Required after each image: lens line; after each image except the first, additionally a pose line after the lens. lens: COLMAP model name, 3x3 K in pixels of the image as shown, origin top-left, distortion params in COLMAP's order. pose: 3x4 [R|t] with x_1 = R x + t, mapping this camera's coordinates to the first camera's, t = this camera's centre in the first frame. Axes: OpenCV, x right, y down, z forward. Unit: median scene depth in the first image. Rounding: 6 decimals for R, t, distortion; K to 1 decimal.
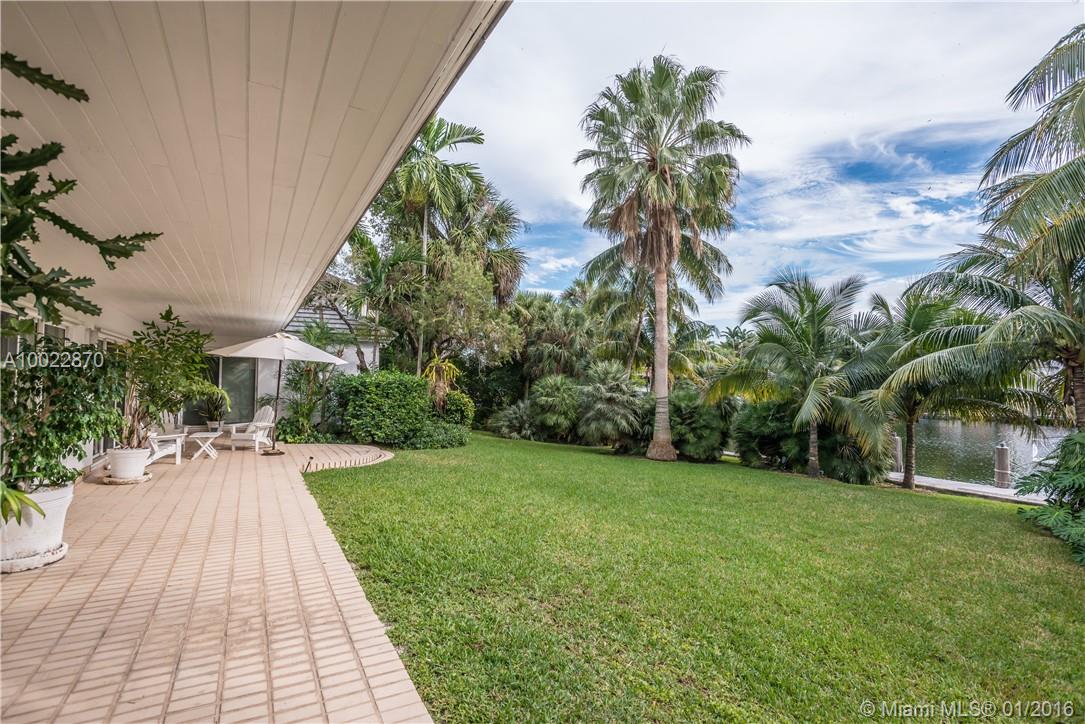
lens RADIAL K [[546.5, 0, 538.0], [0, 546.5, 364.6], [0, 0, 1]] dist [-0.008159, 0.001304]
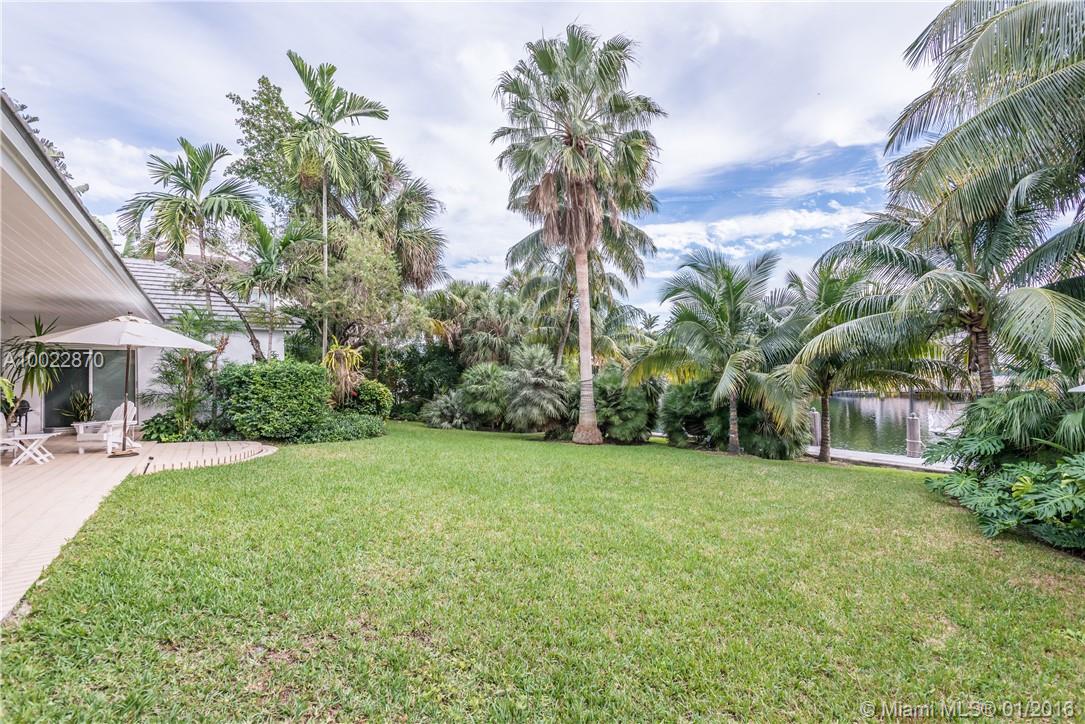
lens RADIAL K [[513.7, 0, 547.2], [0, 513.7, 367.4], [0, 0, 1]] dist [0.009538, -0.003391]
pose [[0.996039, -0.029817, 0.083768, 0.093816], [0.028392, 0.999432, 0.018152, 0.021082], [-0.084261, -0.015702, 0.996320, 0.095662]]
